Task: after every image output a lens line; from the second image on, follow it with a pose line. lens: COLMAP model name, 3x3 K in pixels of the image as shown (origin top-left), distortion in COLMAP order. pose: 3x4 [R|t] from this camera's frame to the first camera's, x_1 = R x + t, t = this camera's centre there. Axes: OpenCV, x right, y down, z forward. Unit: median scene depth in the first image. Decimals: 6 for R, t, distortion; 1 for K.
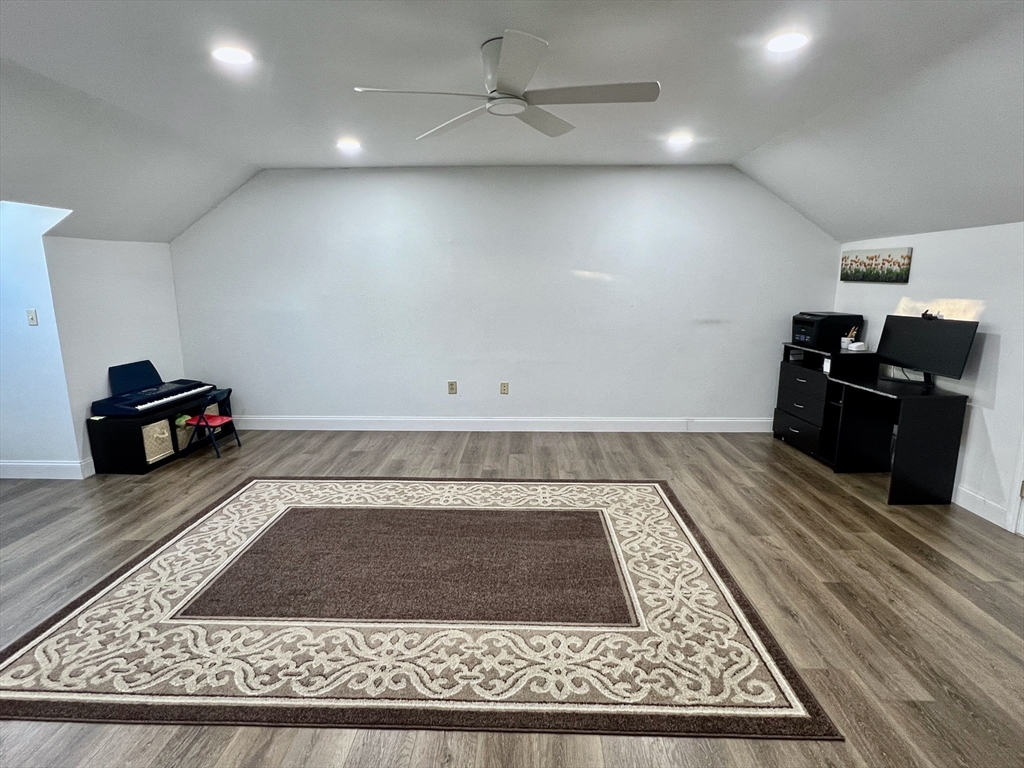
lens RADIAL K [[555.4, 0, 539.6], [0, 555.4, 391.1], [0, 0, 1]] dist [-0.004798, 0.002792]
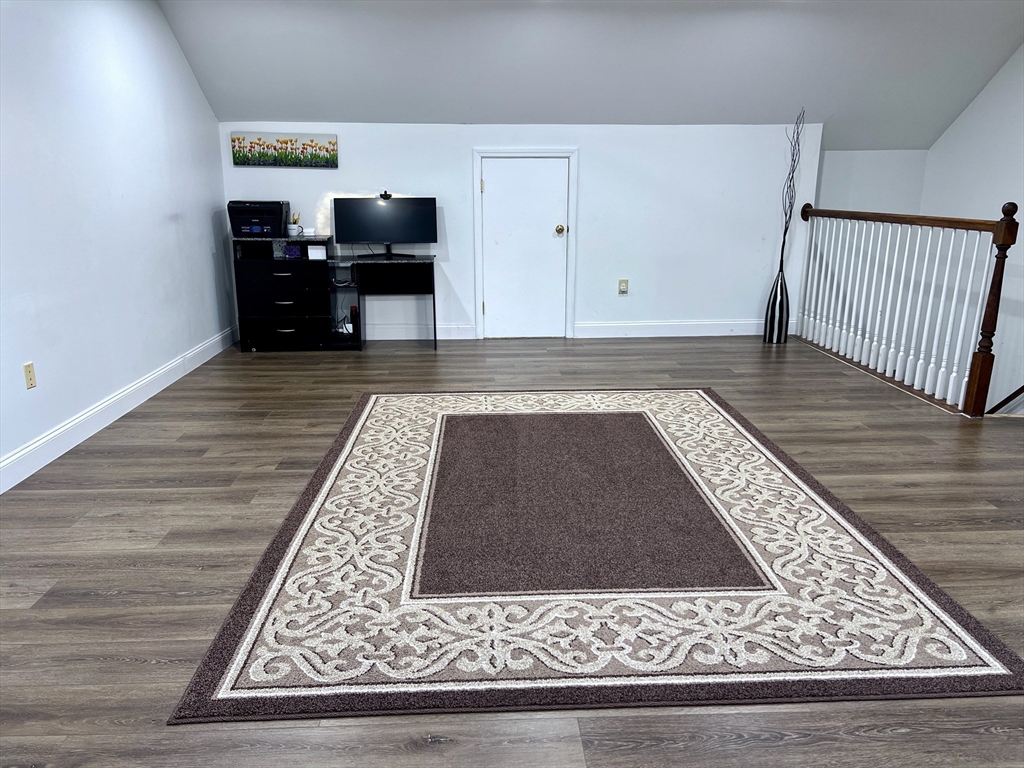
lens RADIAL K [[773.0, 0, 510.7], [0, 773.0, 386.6], [0, 0, 1]] dist [0.047193, -0.036175]
pose [[-0.079964, -0.245565, 0.966076, -1.466754], [0.194194, 0.946772, 0.256732, -0.173971], [-0.977698, 0.208136, -0.028020, 1.223194]]
